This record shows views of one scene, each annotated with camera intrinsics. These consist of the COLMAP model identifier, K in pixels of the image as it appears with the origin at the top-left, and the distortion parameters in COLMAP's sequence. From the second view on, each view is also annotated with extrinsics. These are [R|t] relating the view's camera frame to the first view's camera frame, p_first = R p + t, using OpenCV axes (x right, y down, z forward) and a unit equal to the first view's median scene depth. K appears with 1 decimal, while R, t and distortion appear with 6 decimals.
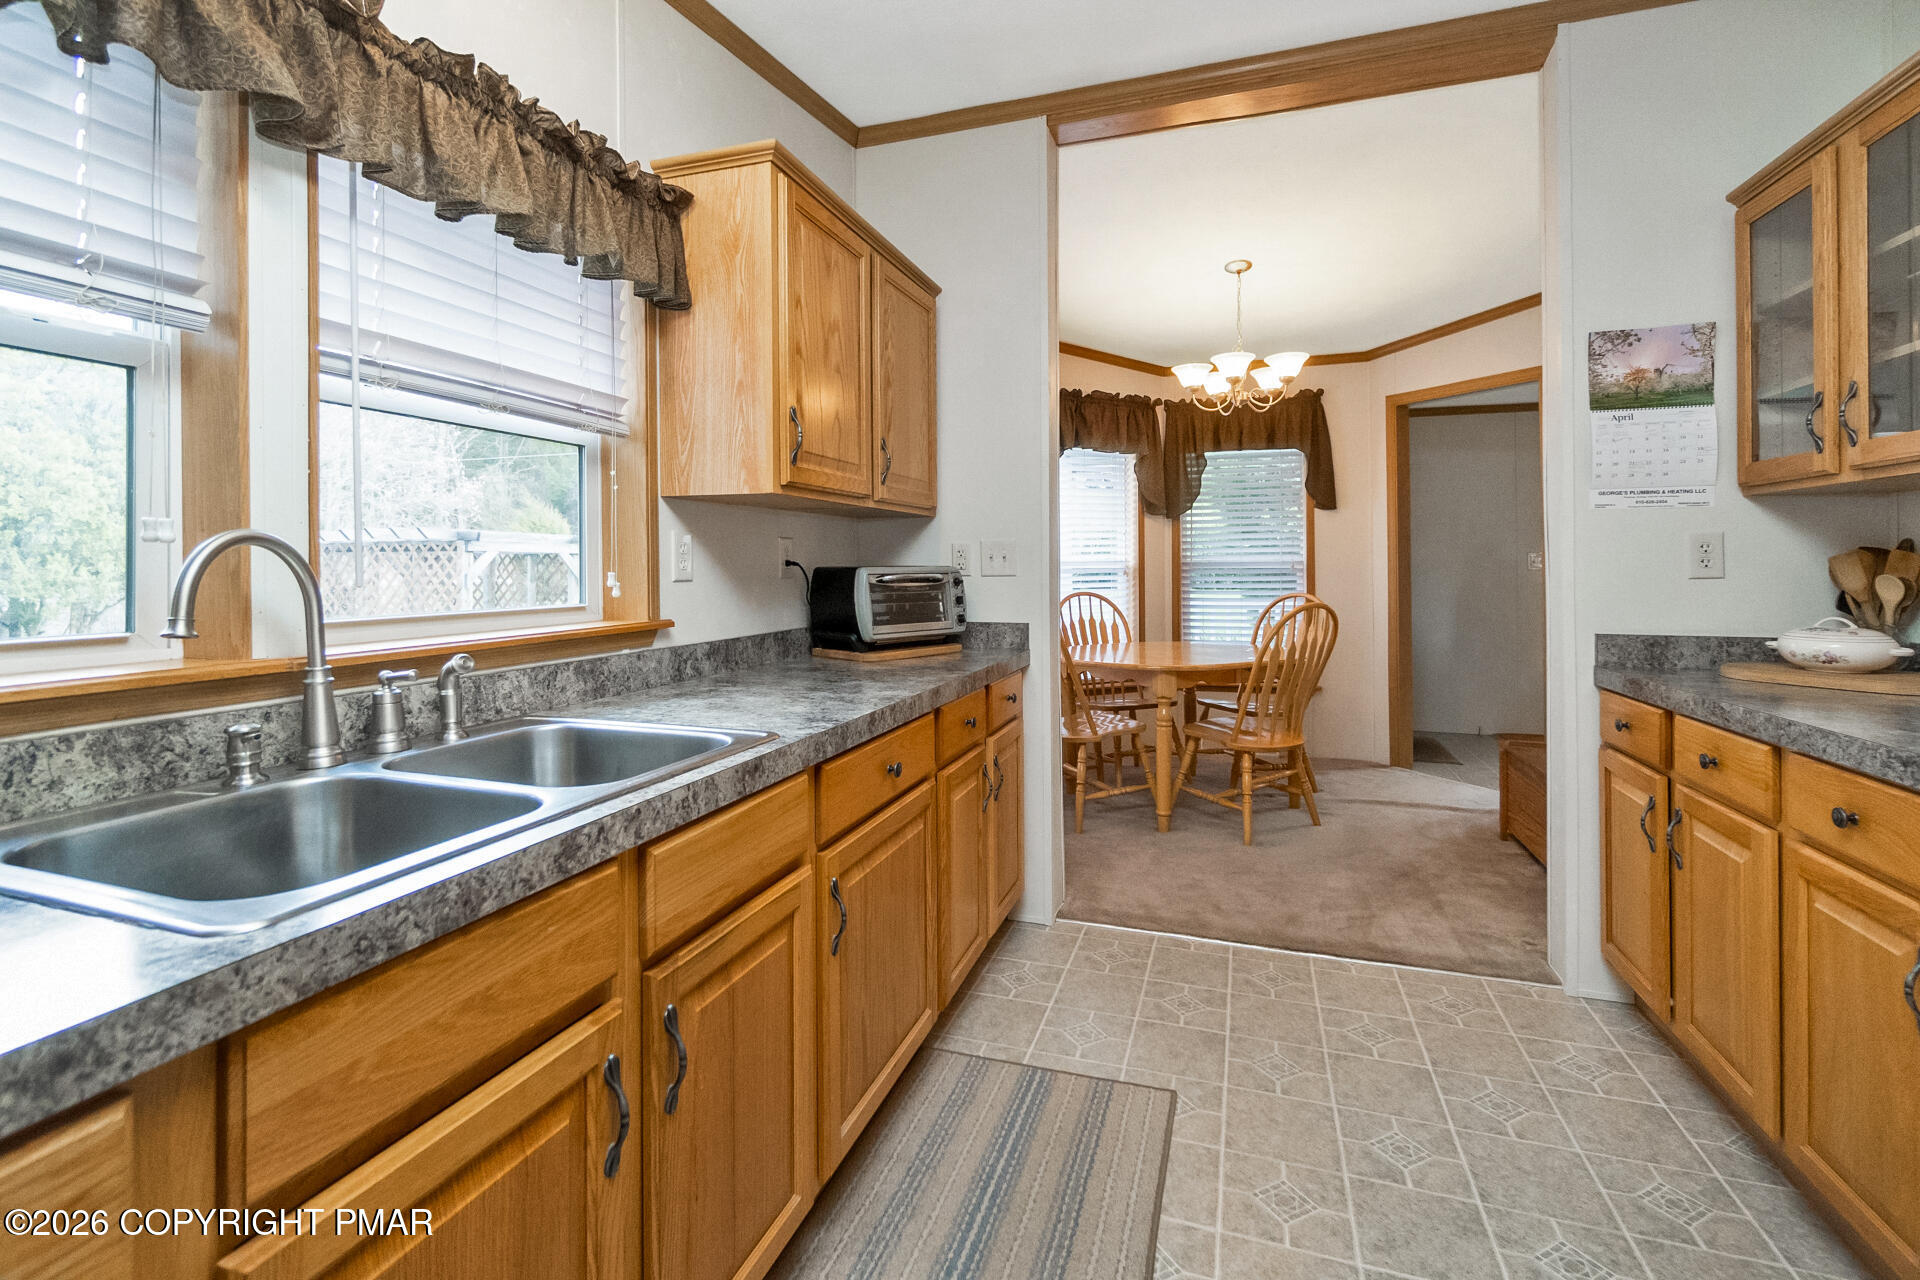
lens RADIAL K [[865.4, 0, 957.0], [0, 865.4, 562.1], [0, 0, 1]] dist [0.001366, 0.000346]
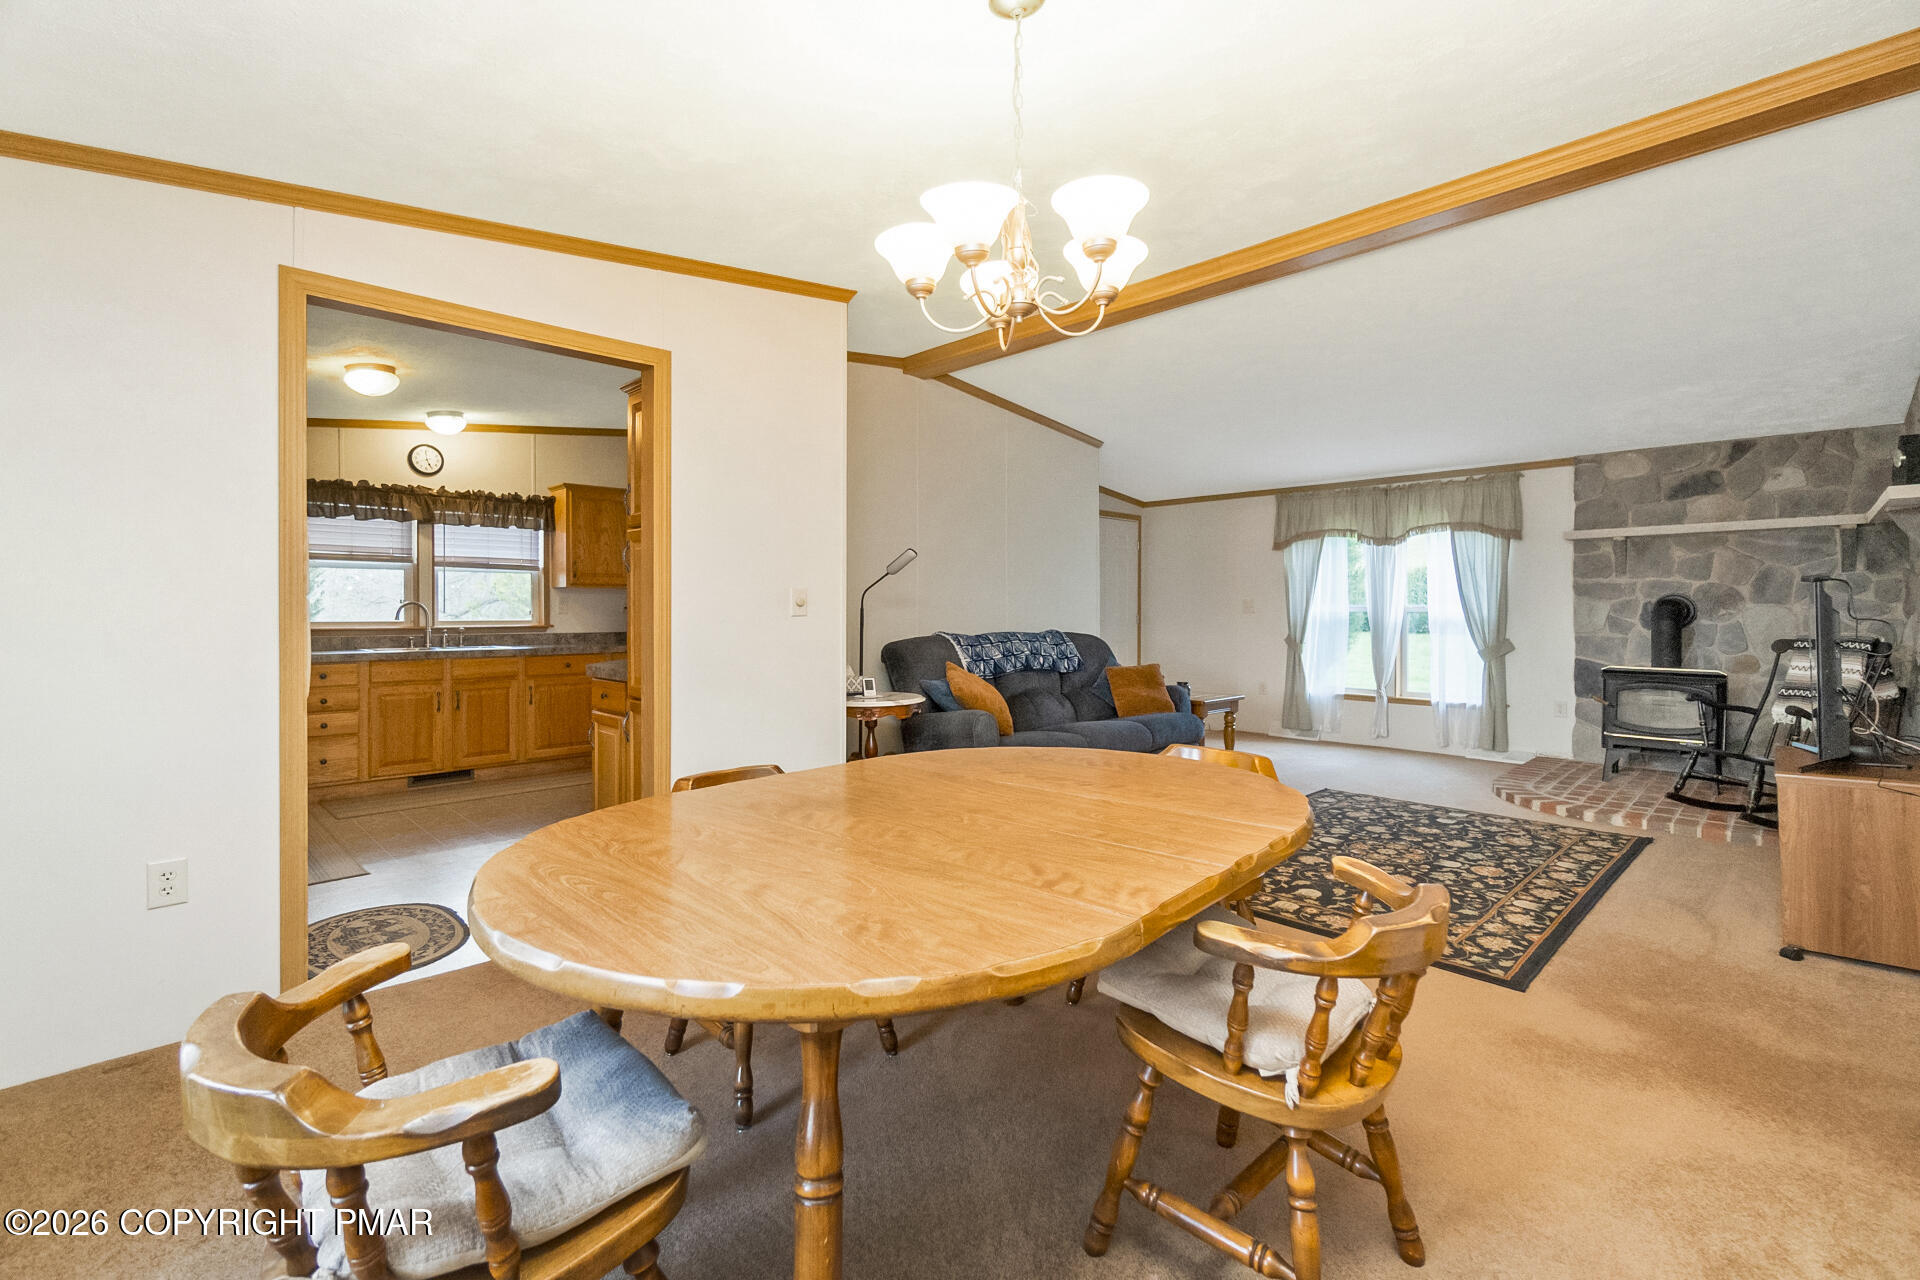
lens RADIAL K [[865.4, 0, 964.0], [0, 865.4, 607.4], [0, 0, 1]] dist [0.001366, 0.000346]
pose [[0.893900, 0.001829, -0.448264, 2.822429], [-0.002246, 0.999997, -0.000399, -0.001961], [0.448262, 0.001363, 0.893901, -1.379133]]
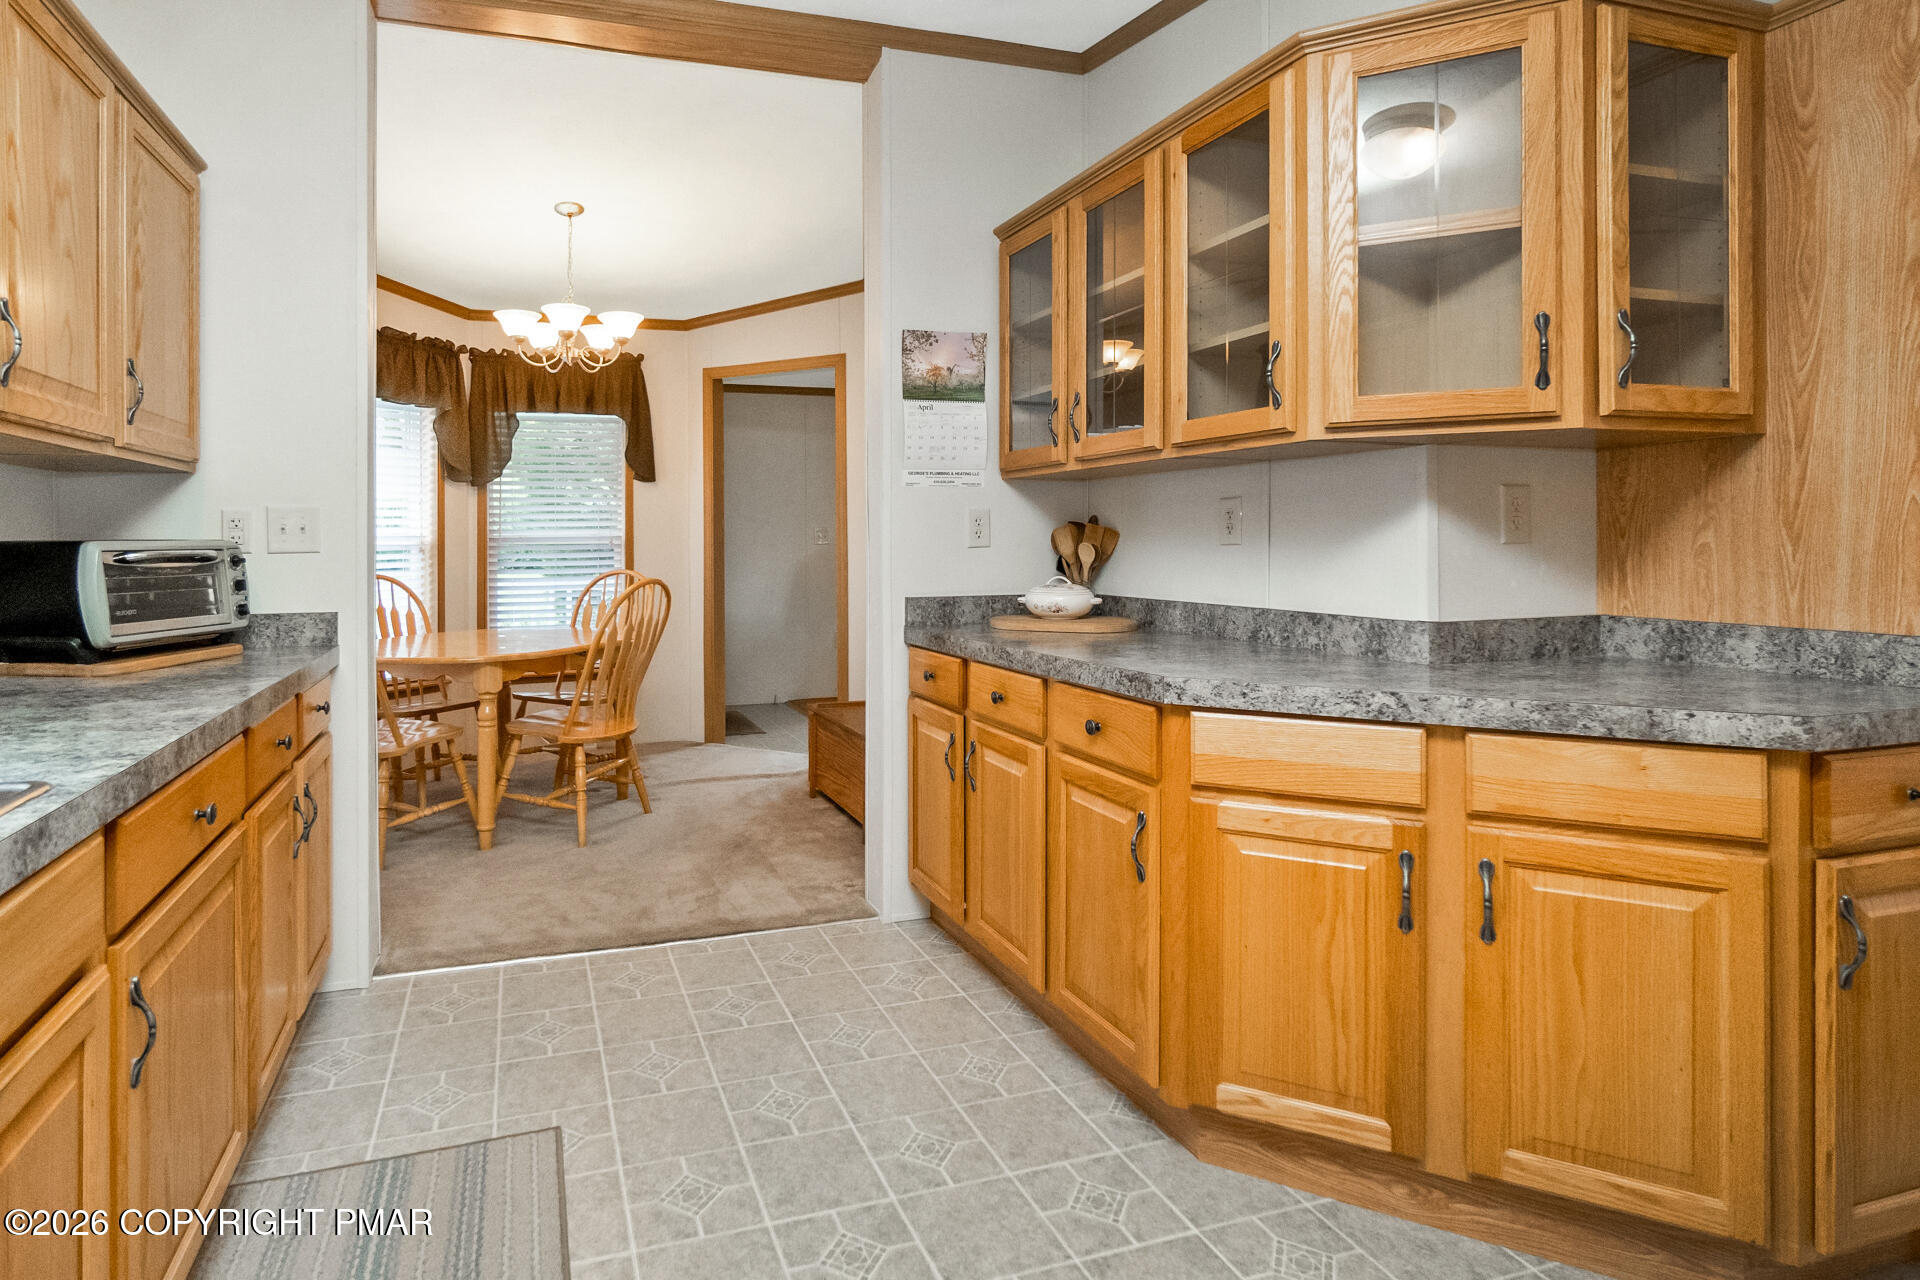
lens RADIAL K [[901.7, 0, 1000.7], [0, 901.7, 528.7], [0, 0, 1]] dist [0.000739, -0.001116]
pose [[0.818102, -0.005366, 0.575047, 0.141126], [0.003421, 0.999984, 0.004465, -0.009576], [-0.575062, -0.001686, 0.818108, -0.027955]]
